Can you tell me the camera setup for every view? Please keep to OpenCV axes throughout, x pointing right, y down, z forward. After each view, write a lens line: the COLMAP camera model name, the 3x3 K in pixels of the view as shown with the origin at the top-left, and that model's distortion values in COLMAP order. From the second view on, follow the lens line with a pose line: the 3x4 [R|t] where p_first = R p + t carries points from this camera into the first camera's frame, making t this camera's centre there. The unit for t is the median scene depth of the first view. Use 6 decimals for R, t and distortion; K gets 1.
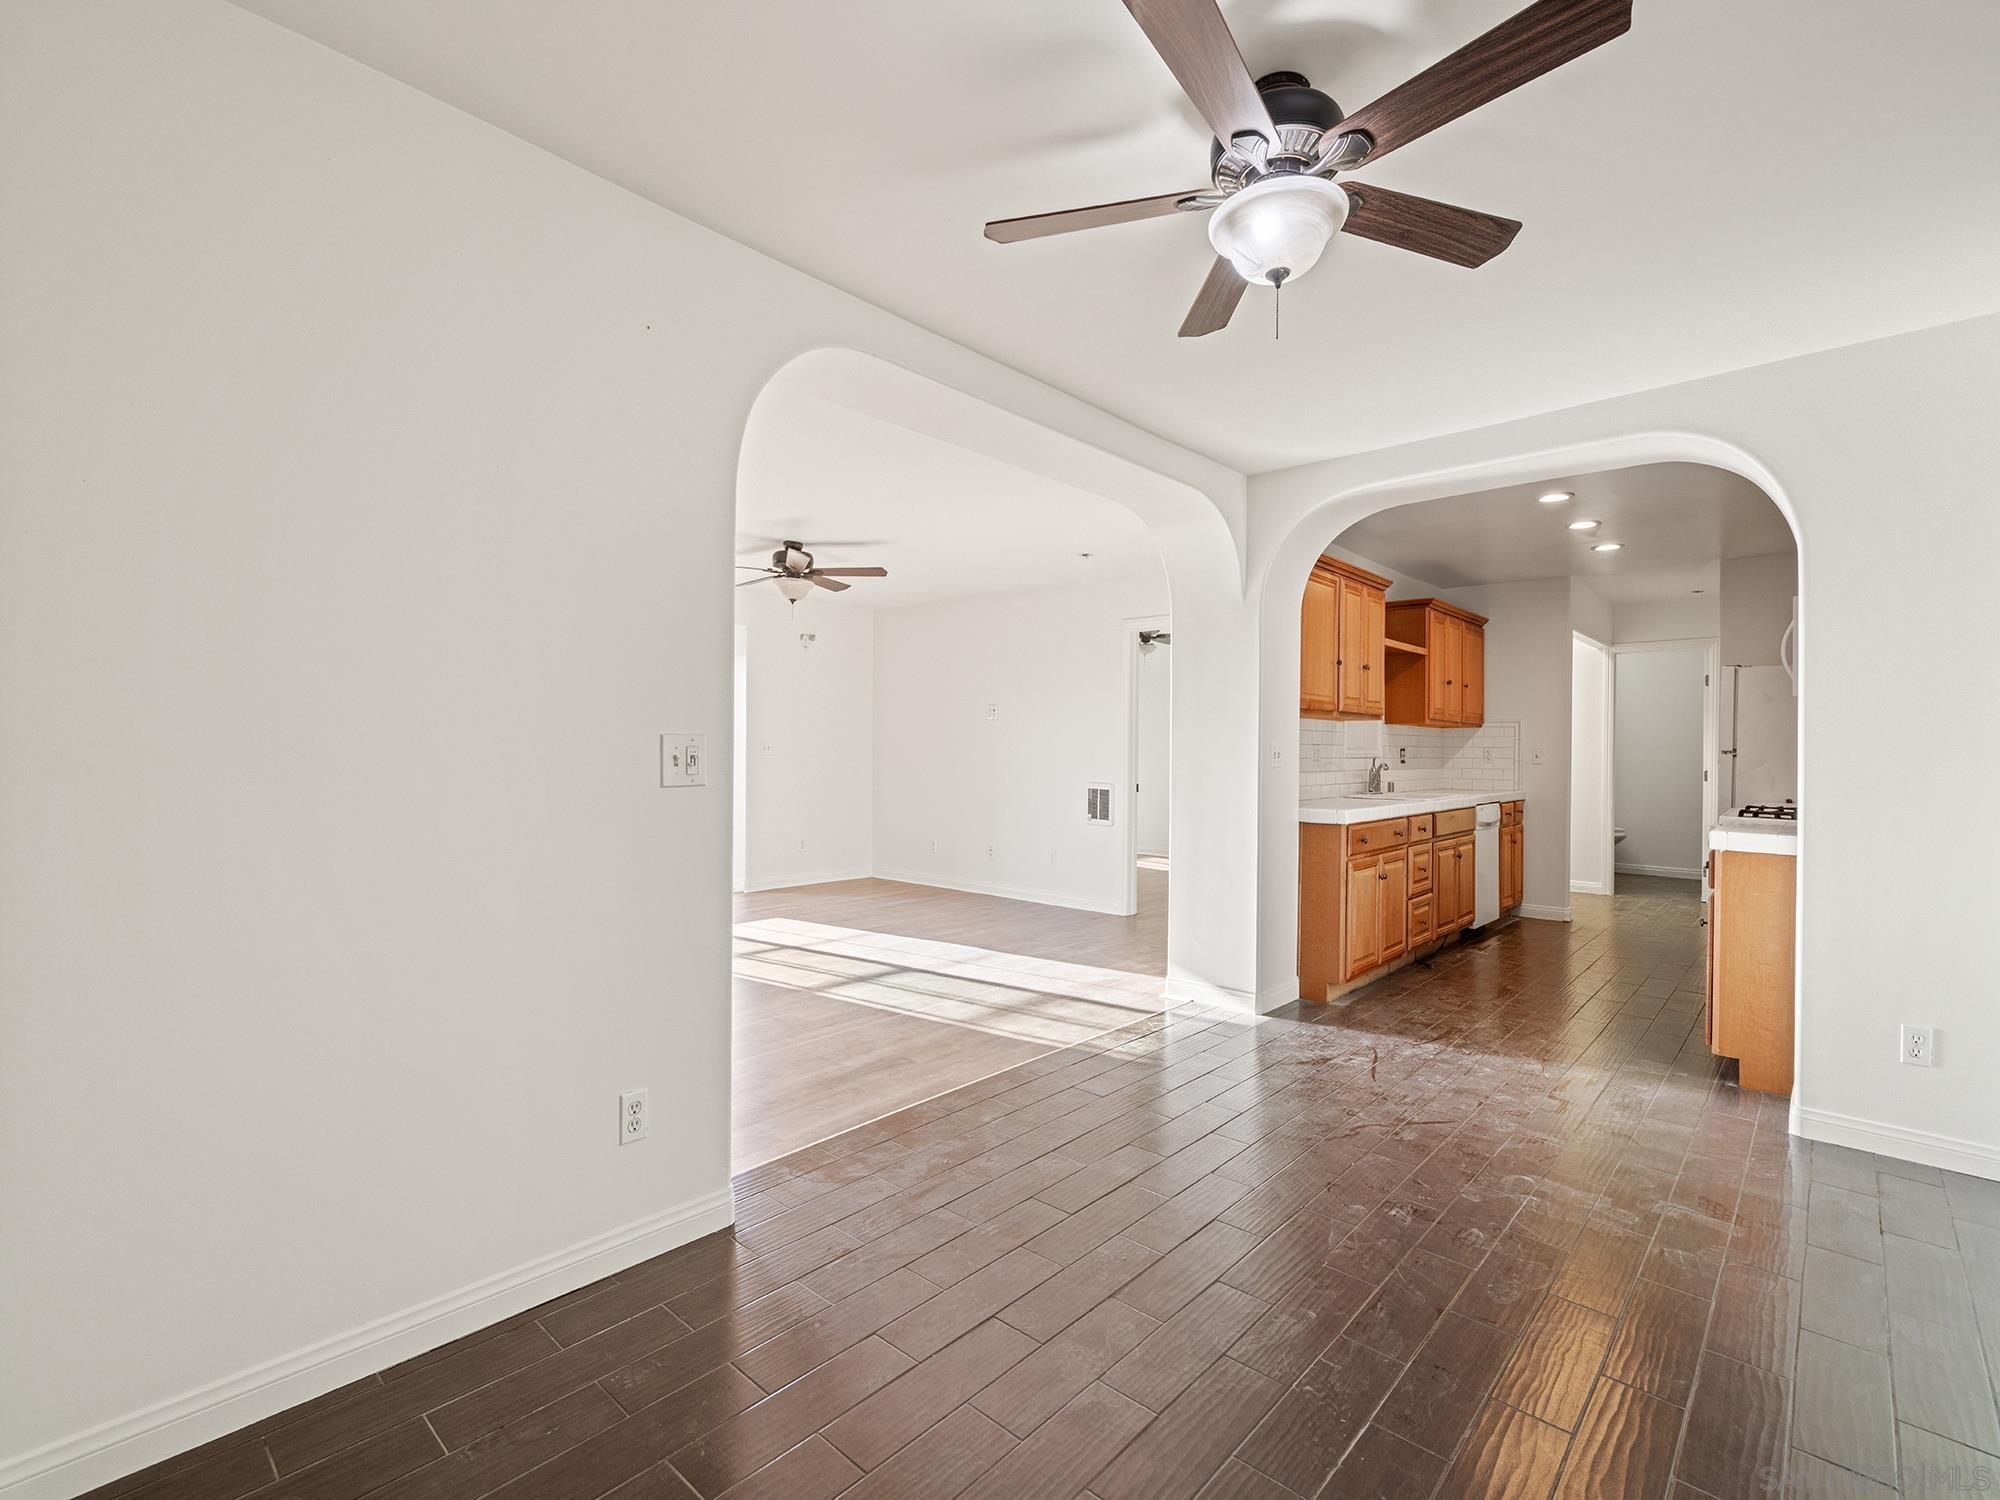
lens RADIAL K [[910.8, 0, 982.2], [0, 910.8, 749.6], [0, 0, 1]] dist [0.003389, -0.001851]
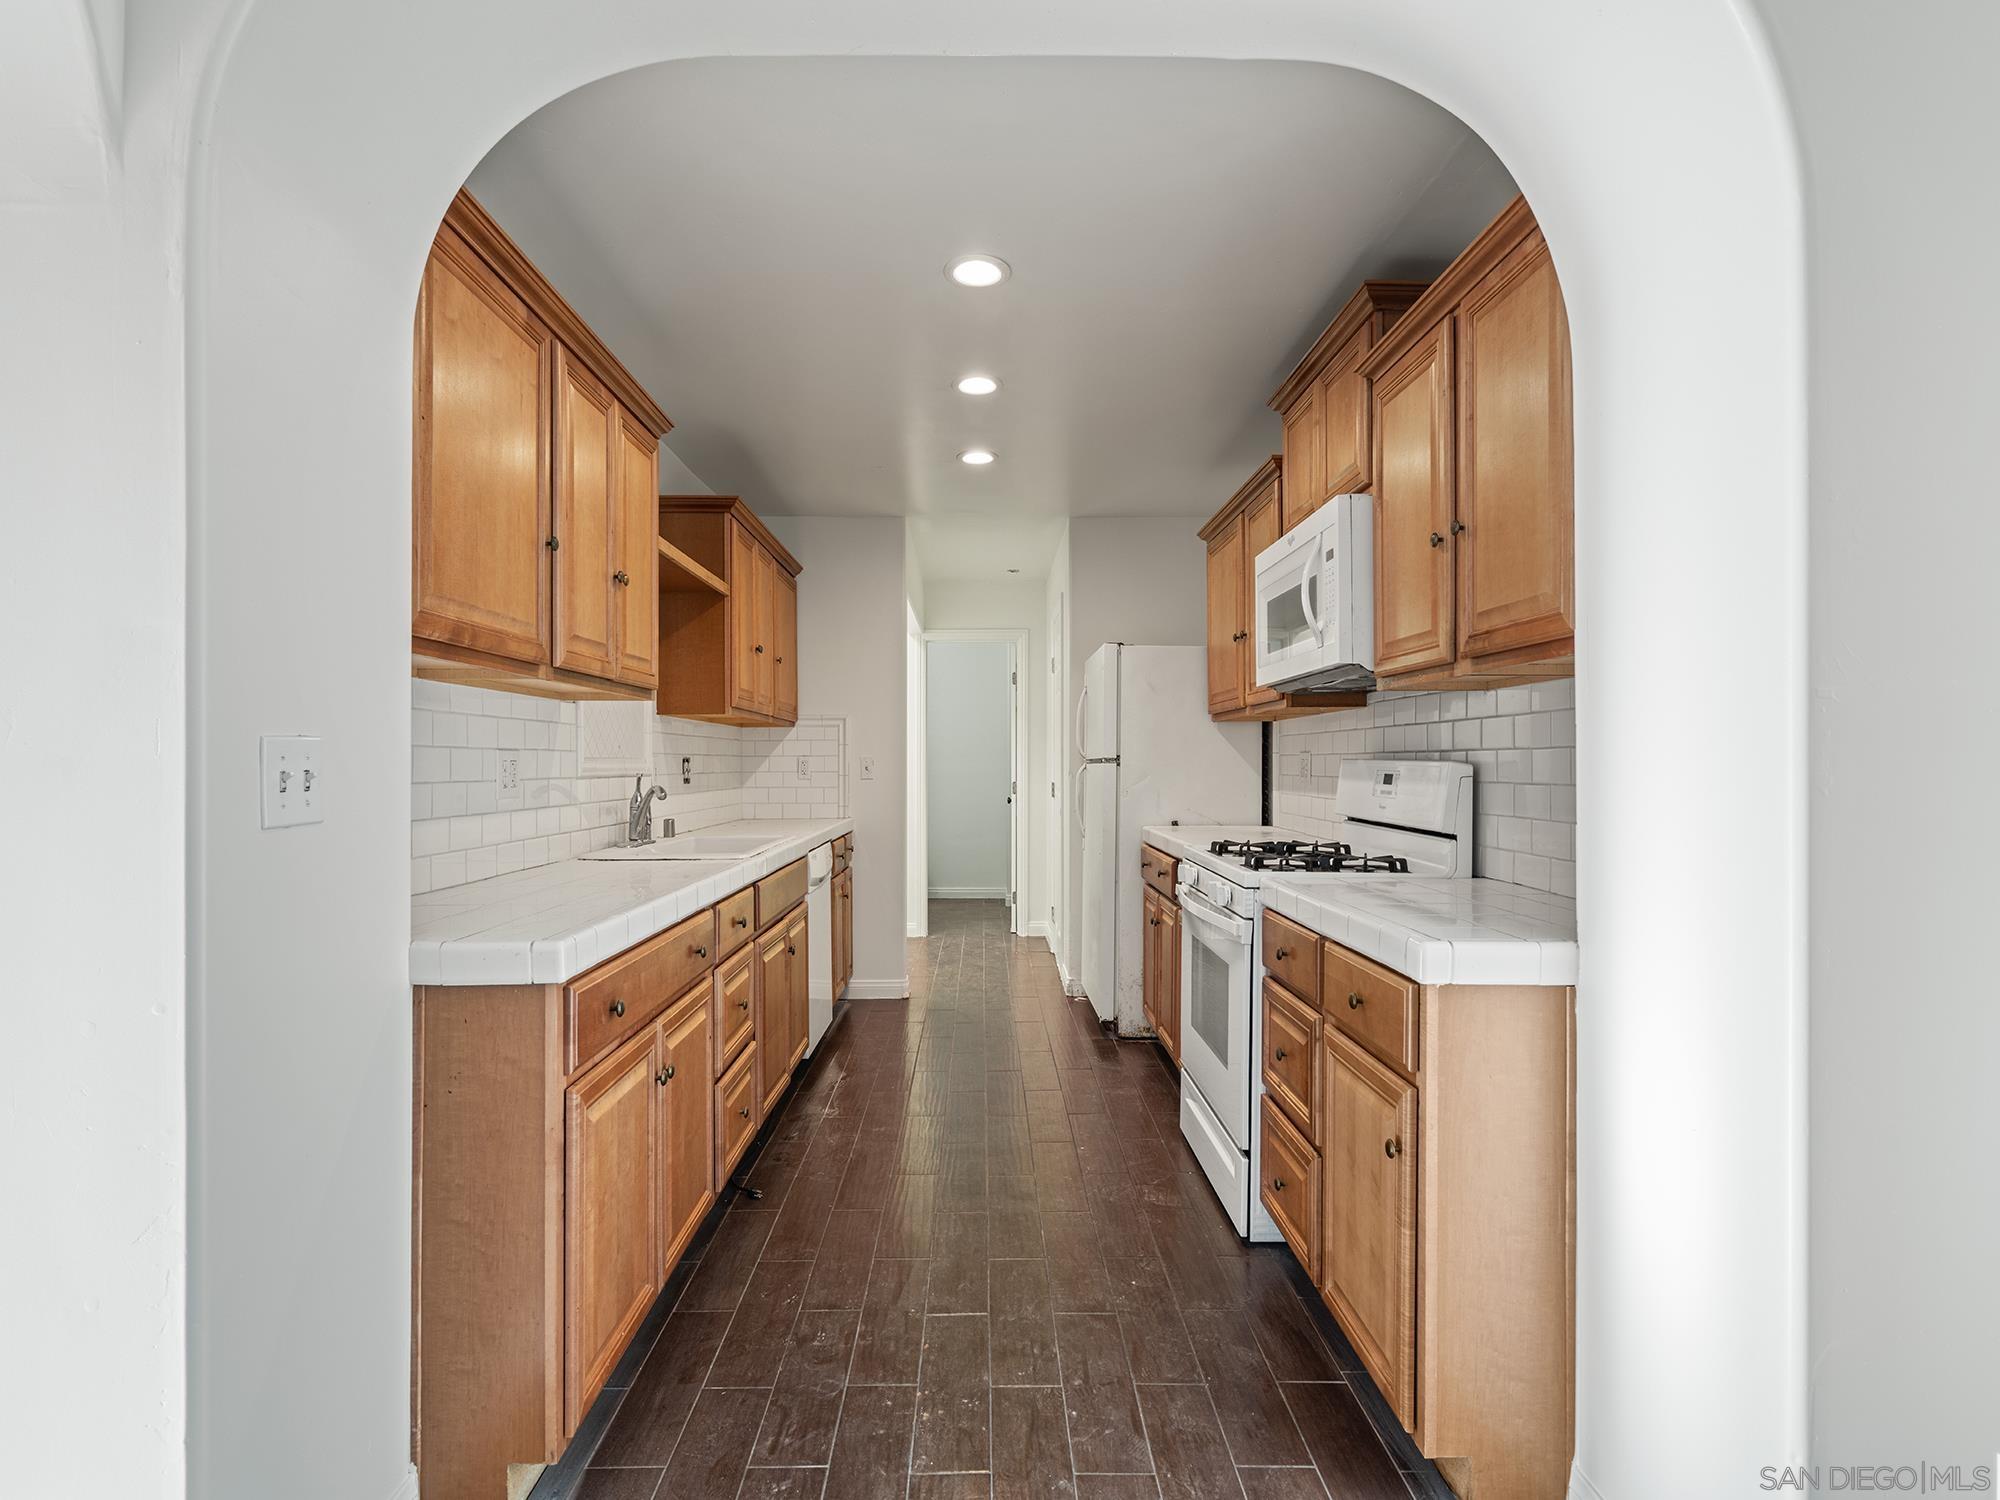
lens RADIAL K [[910.8, 0, 1001.4], [0, 910.8, 761.7], [0, 0, 1]] dist [0.003389, -0.001851]
pose [[0.705965, -0.008711, 0.708193, 0.207759], [0.009096, 0.999953, 0.003232, 0.001115], [-0.708188, 0.004160, 0.706011, 0.485932]]
